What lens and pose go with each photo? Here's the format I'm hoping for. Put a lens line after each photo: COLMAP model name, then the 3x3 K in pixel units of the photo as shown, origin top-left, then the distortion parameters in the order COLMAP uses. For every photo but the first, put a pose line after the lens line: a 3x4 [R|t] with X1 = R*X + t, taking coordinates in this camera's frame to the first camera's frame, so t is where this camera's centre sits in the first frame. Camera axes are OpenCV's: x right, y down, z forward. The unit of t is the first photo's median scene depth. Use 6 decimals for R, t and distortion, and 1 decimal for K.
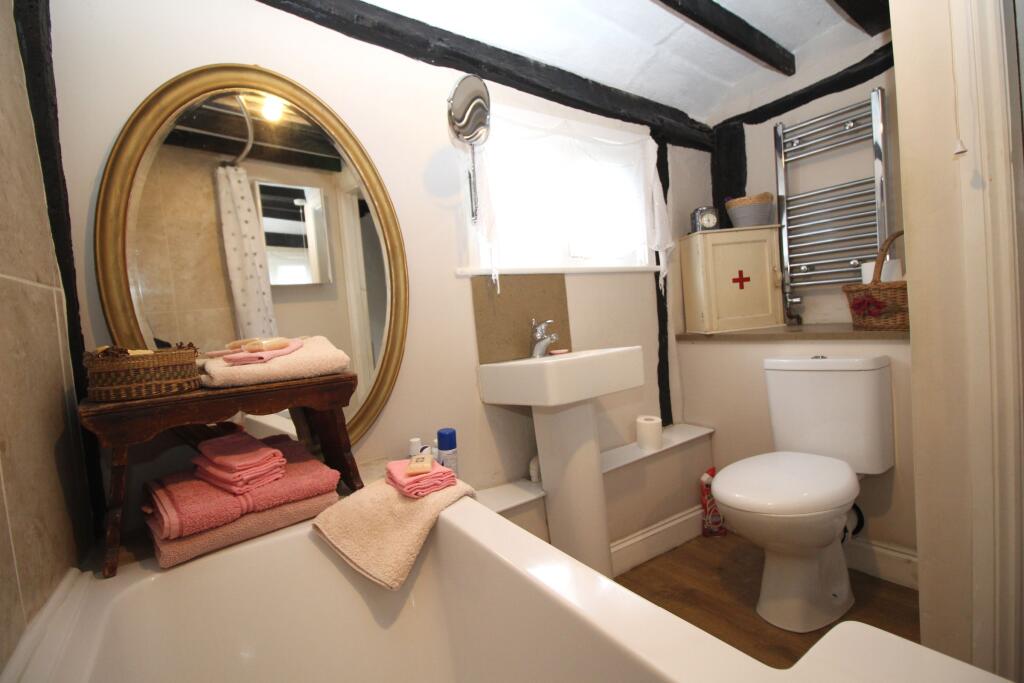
lens RADIAL K [[477.3, 0, 516.7], [0, 477.3, 337.8], [0, 0, 1]] dist [-0.001527, -0.011434]
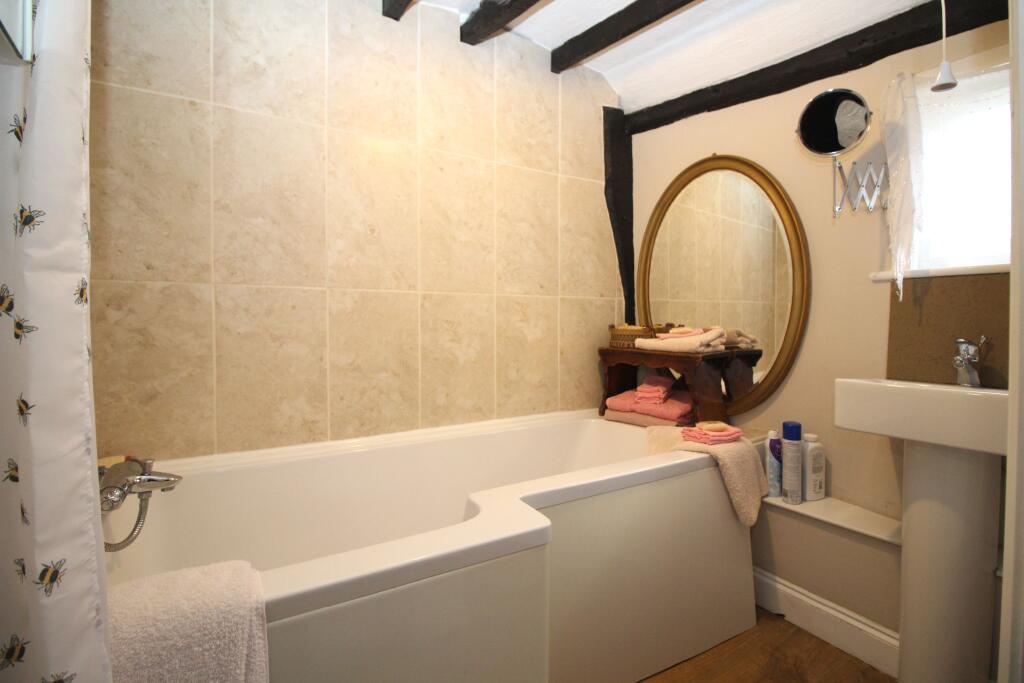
lens RADIAL K [[477.3, 0, 516.7], [0, 477.3, 337.8], [0, 0, 1]] dist [-0.001527, -0.011434]
pose [[-0.050871, 0.112323, -0.992369, 1.147246], [-0.043978, 0.992440, 0.114585, -0.124071], [0.997736, 0.049472, -0.045546, 0.456614]]
